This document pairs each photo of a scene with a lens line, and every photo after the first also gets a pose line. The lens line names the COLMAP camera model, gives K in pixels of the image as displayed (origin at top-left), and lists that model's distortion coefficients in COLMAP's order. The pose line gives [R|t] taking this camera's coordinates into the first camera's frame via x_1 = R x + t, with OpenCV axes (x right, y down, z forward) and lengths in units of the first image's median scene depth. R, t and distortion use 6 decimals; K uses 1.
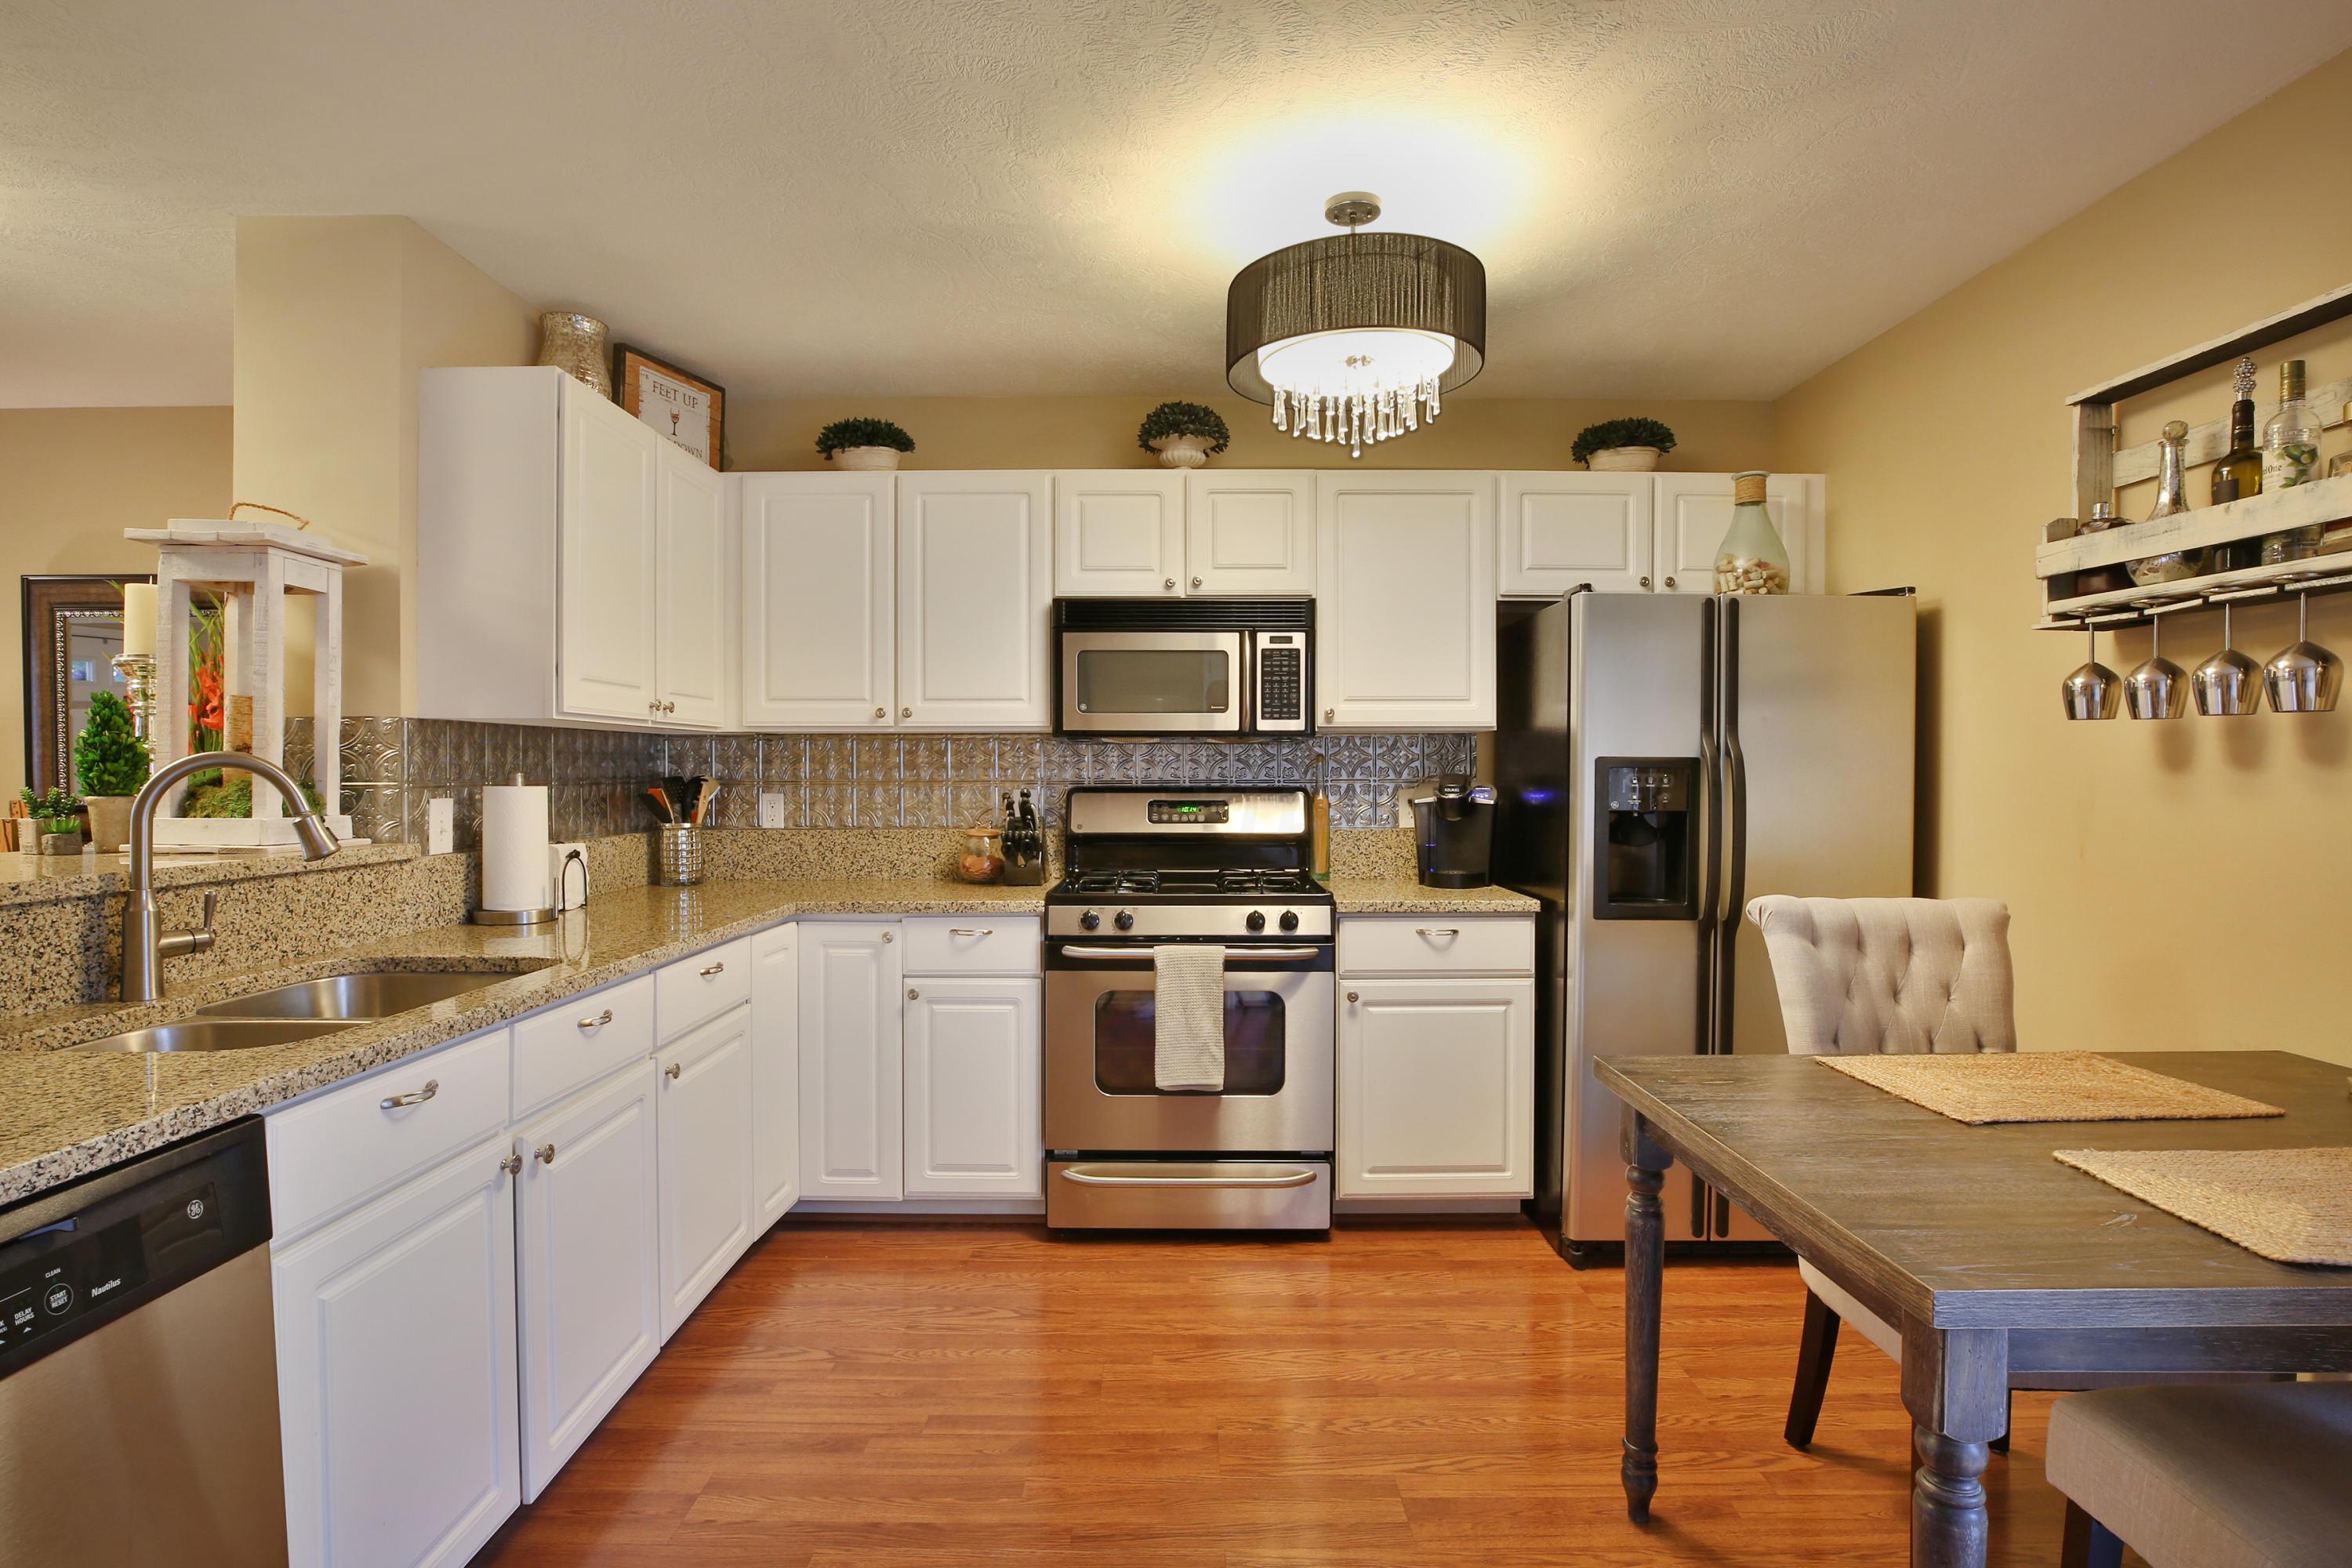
lens RADIAL K [[1159.9, 0, 1169.6], [0, 1159.9, 783.6], [0, 0, 1]] dist [-0.041070, 0.011908]
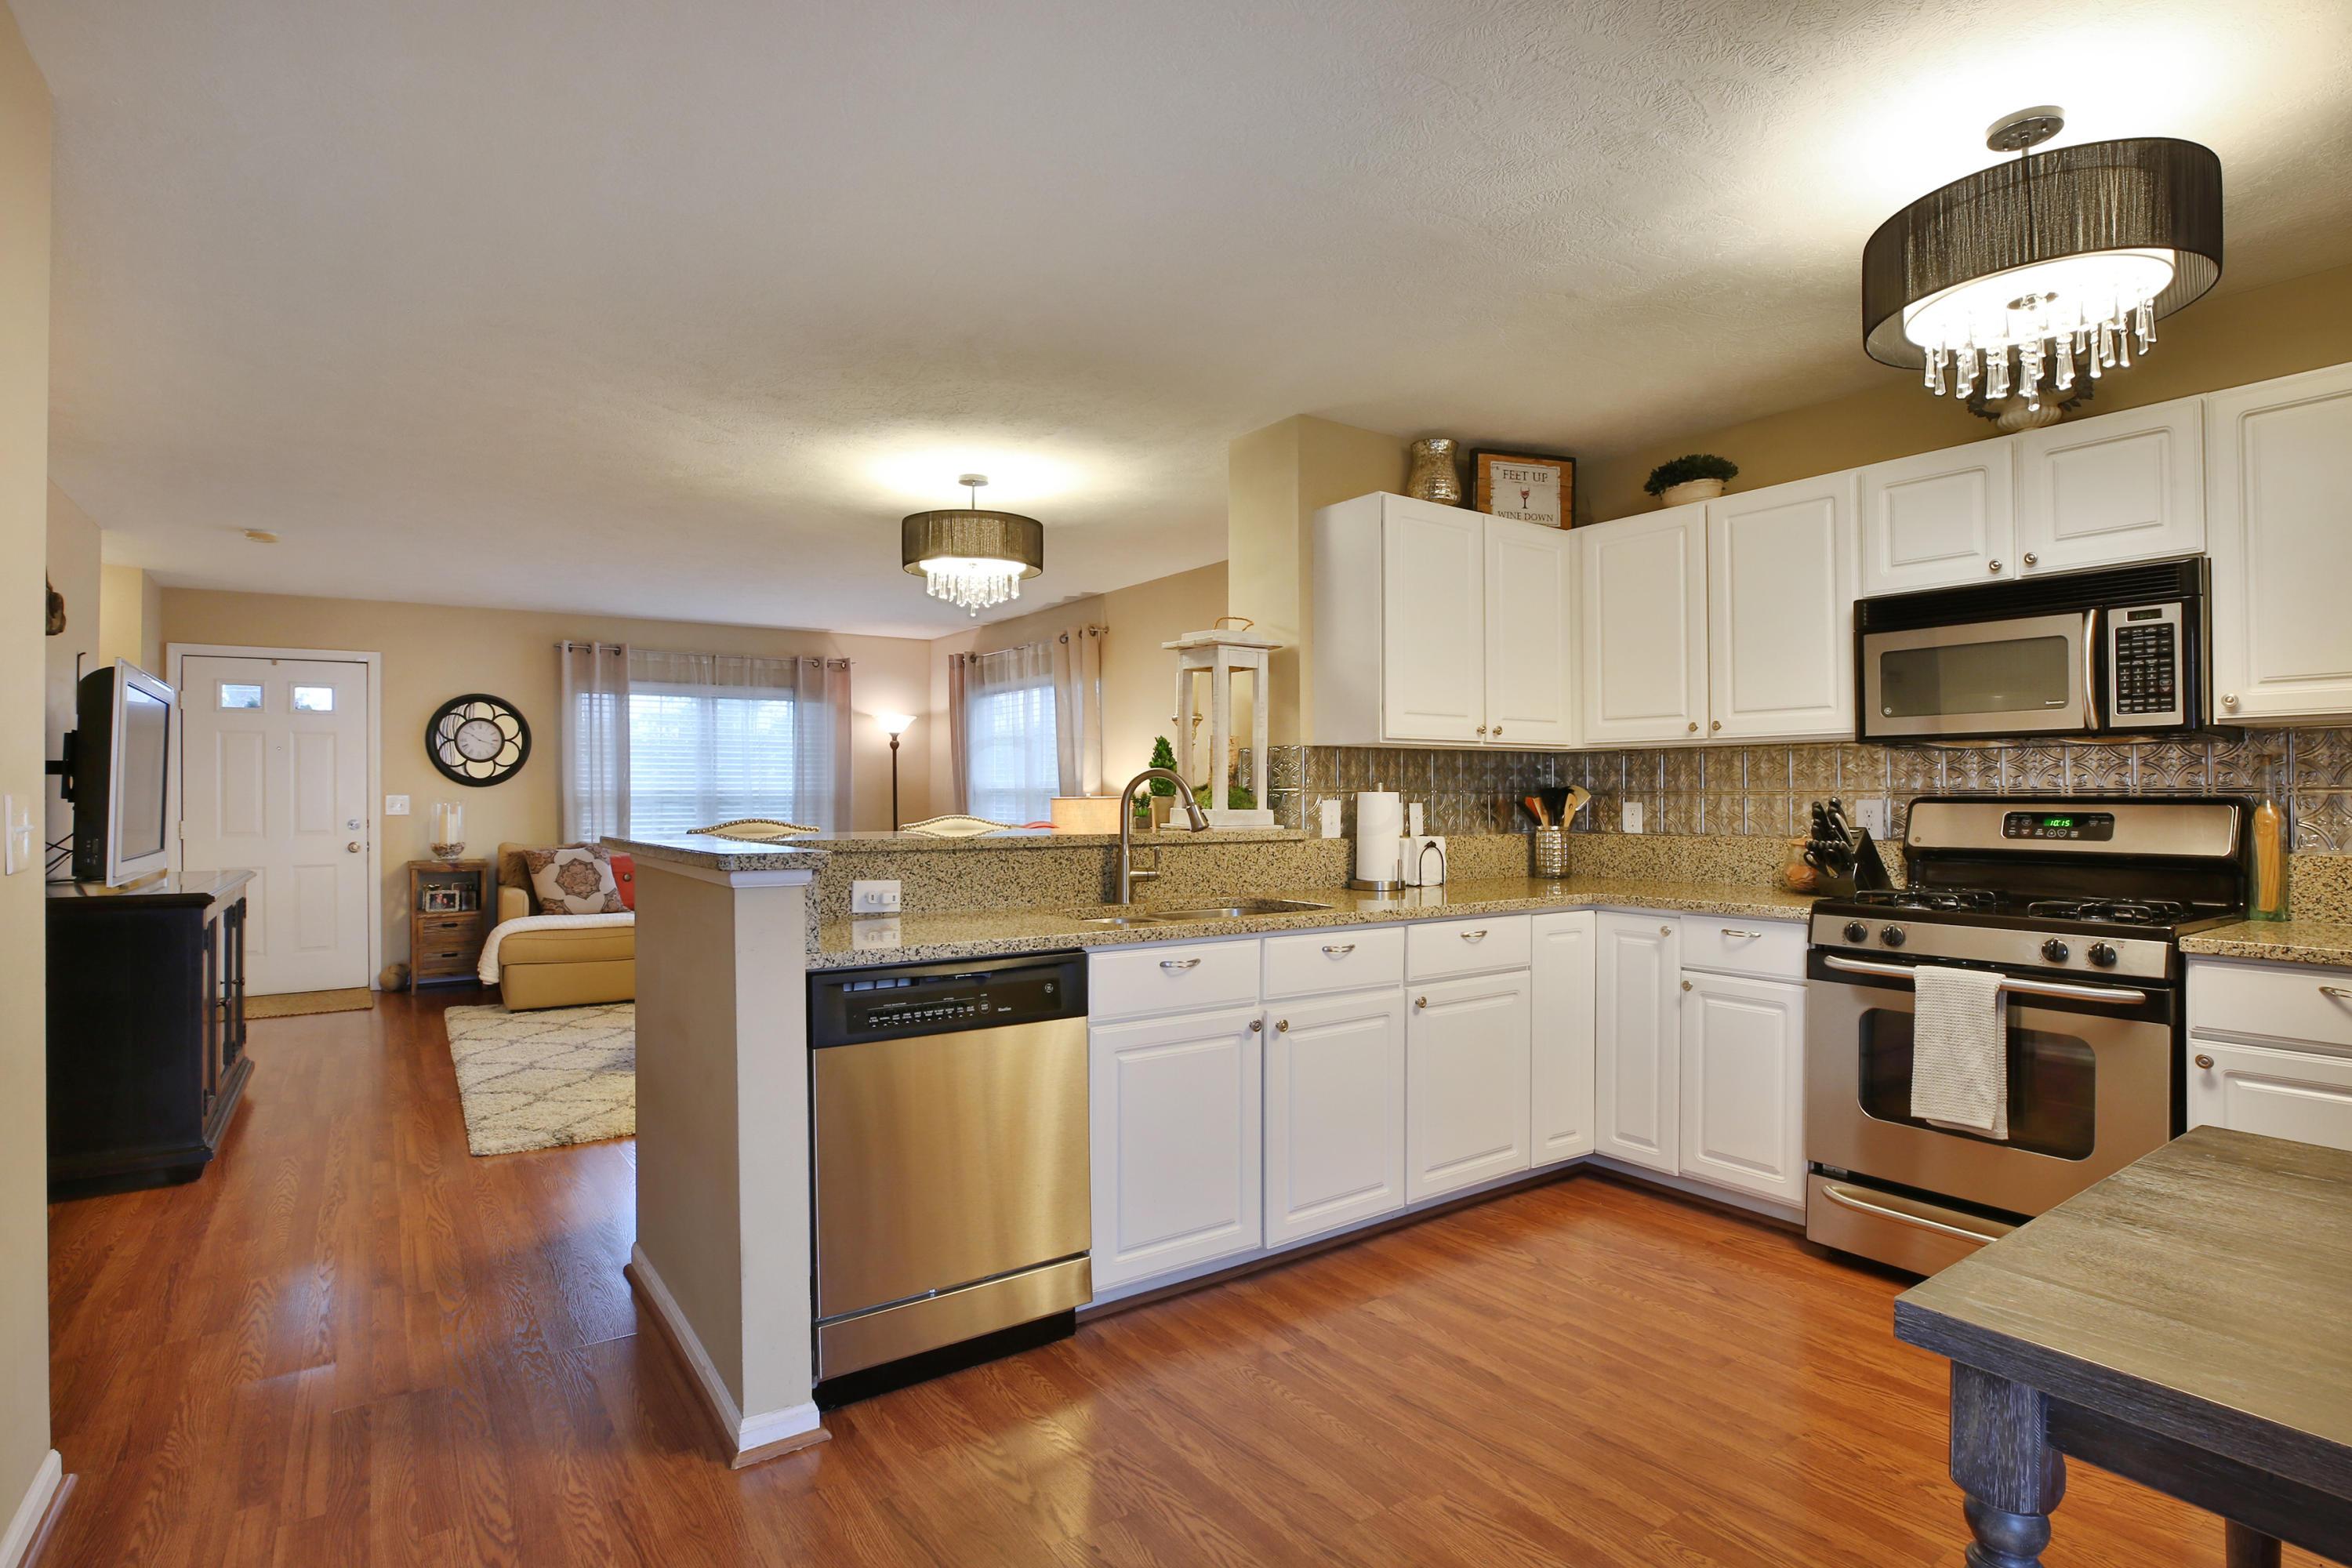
lens RADIAL K [[1159.9, 0, 1177.0], [0, 1159.9, 785.6], [0, 0, 1]] dist [-0.041070, 0.011908]
pose [[0.578500, -0.006057, -0.815660, 0.380017], [-0.008208, 0.999879, -0.013247, 0.012981], [0.815641, 0.014358, 0.578380, -0.013581]]
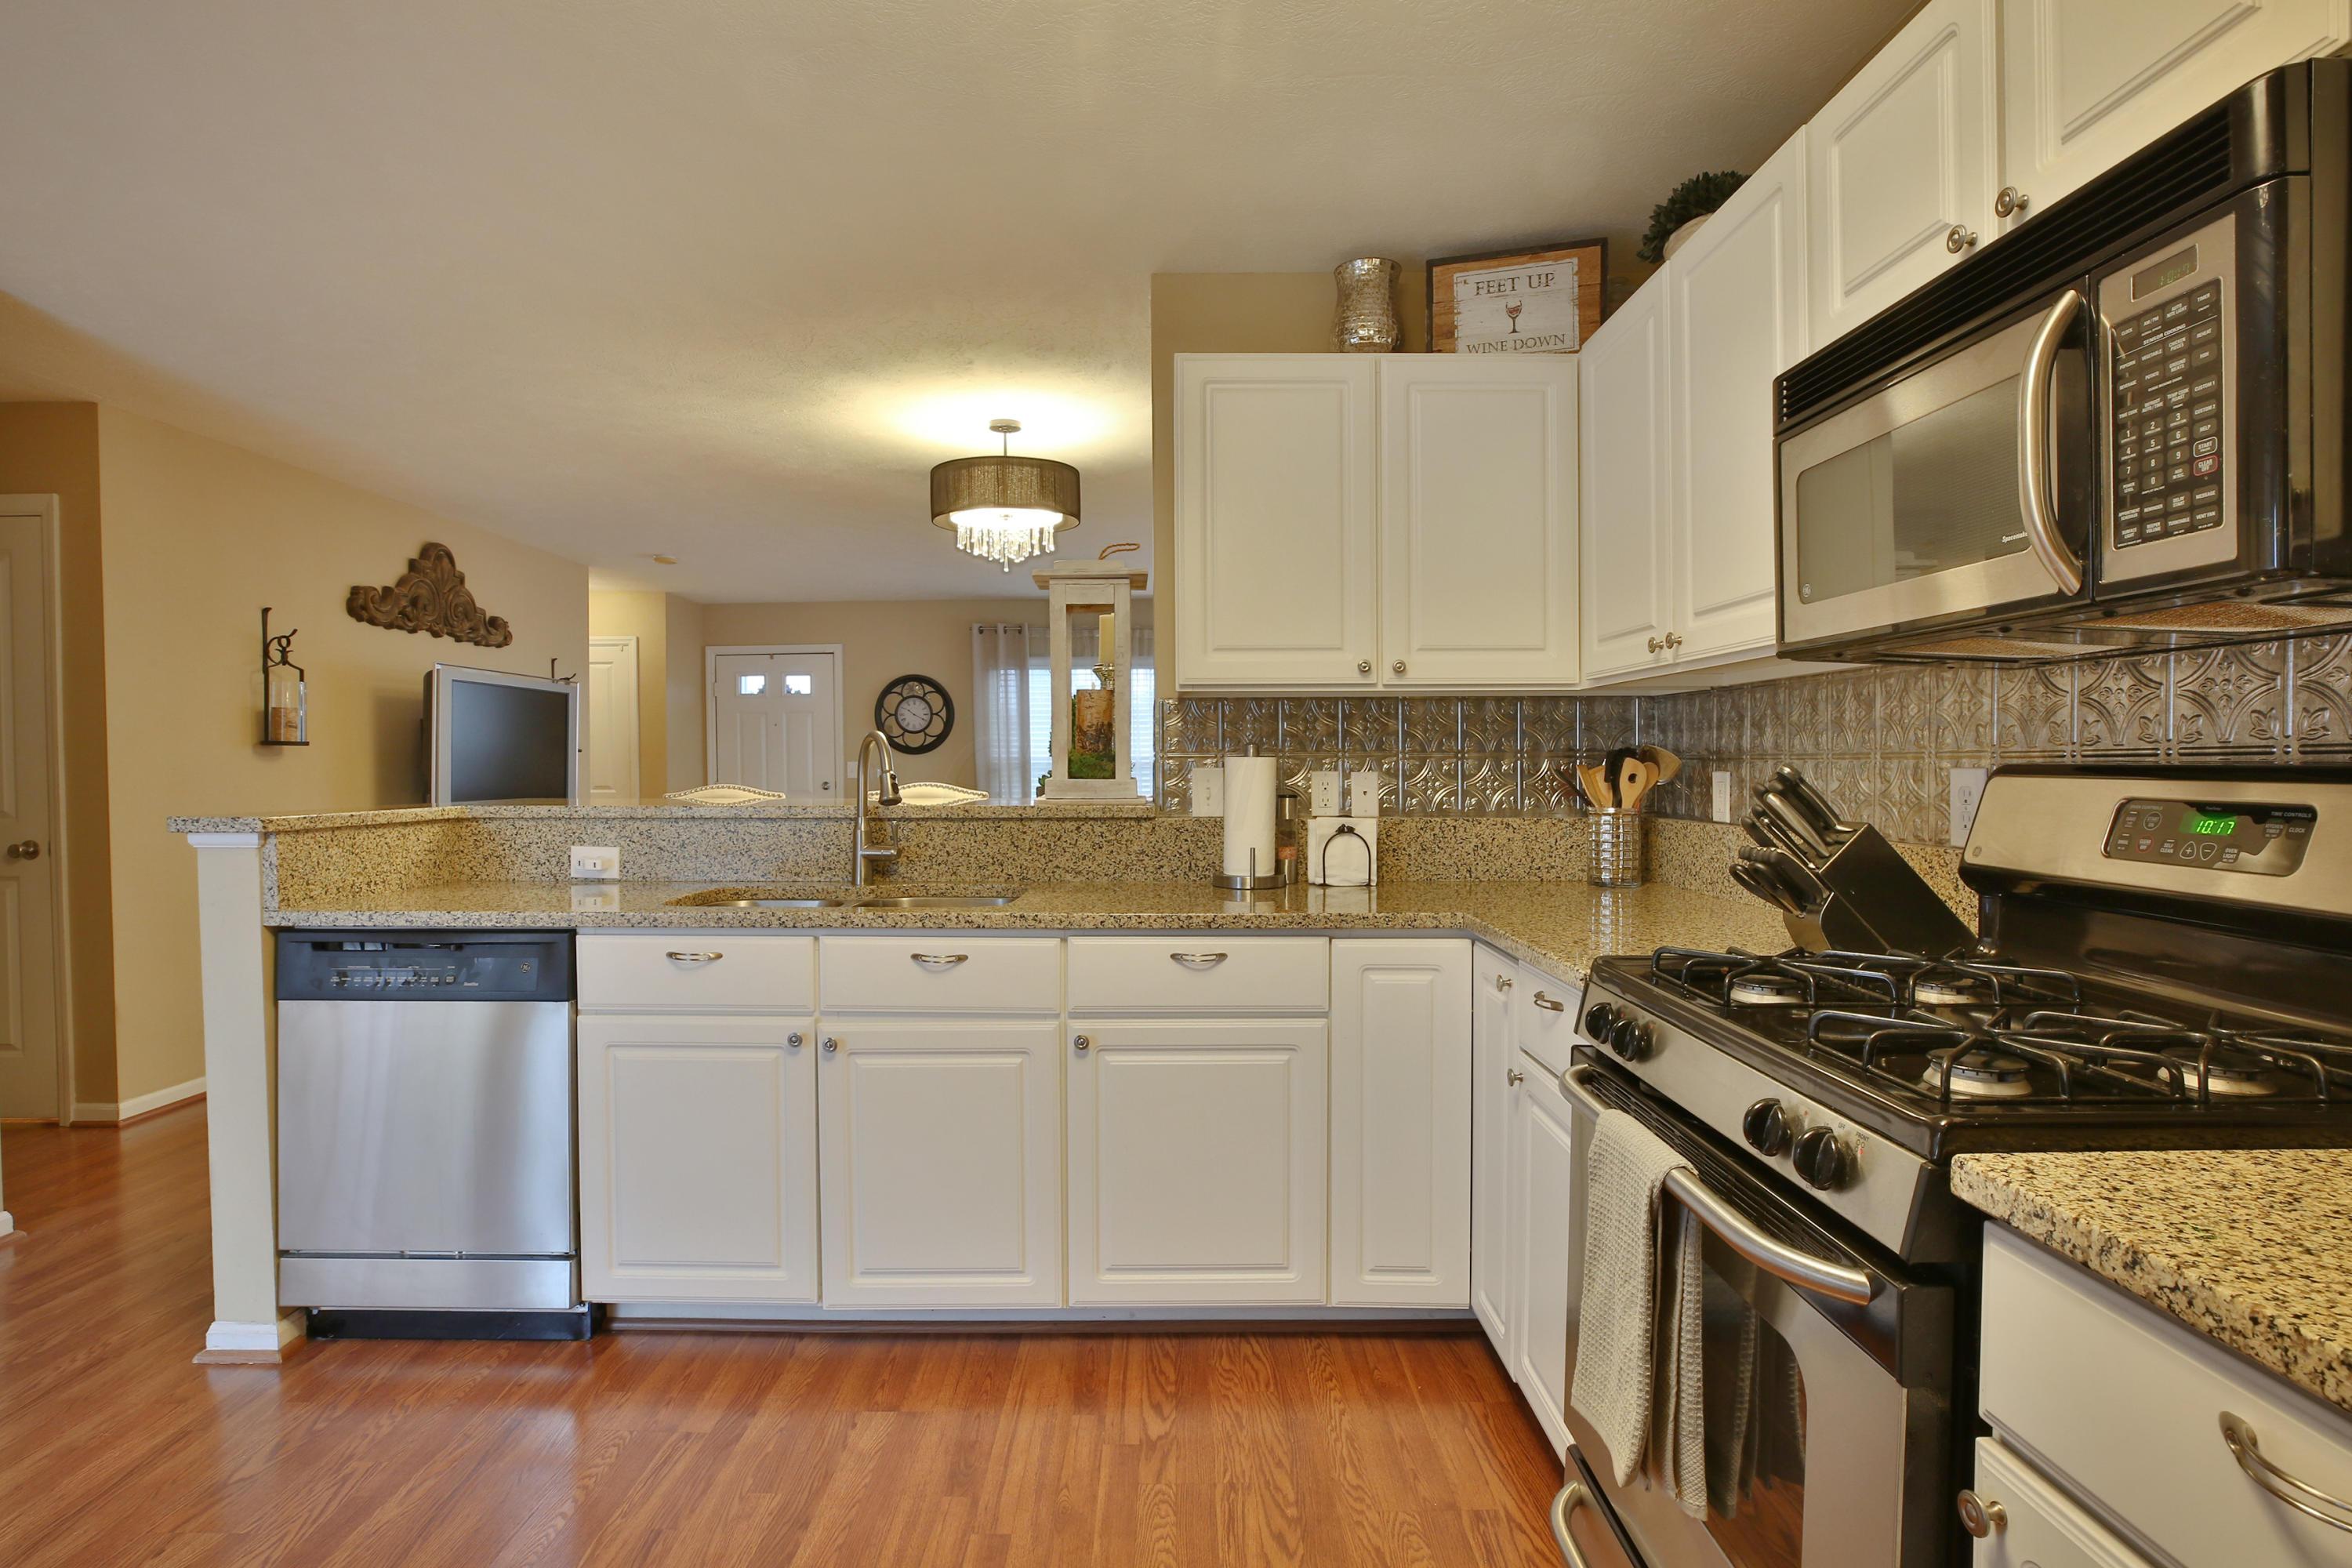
lens RADIAL K [[1159.9, 0, 1180.4], [0, 1159.9, 784.2], [0, 0, 1]] dist [-0.041070, 0.011908]
pose [[0.006884, 0.020703, -0.999762, 0.421880], [-0.007726, 0.999757, 0.020650, 0.004936], [0.999946, 0.007582, 0.007042, 0.805783]]
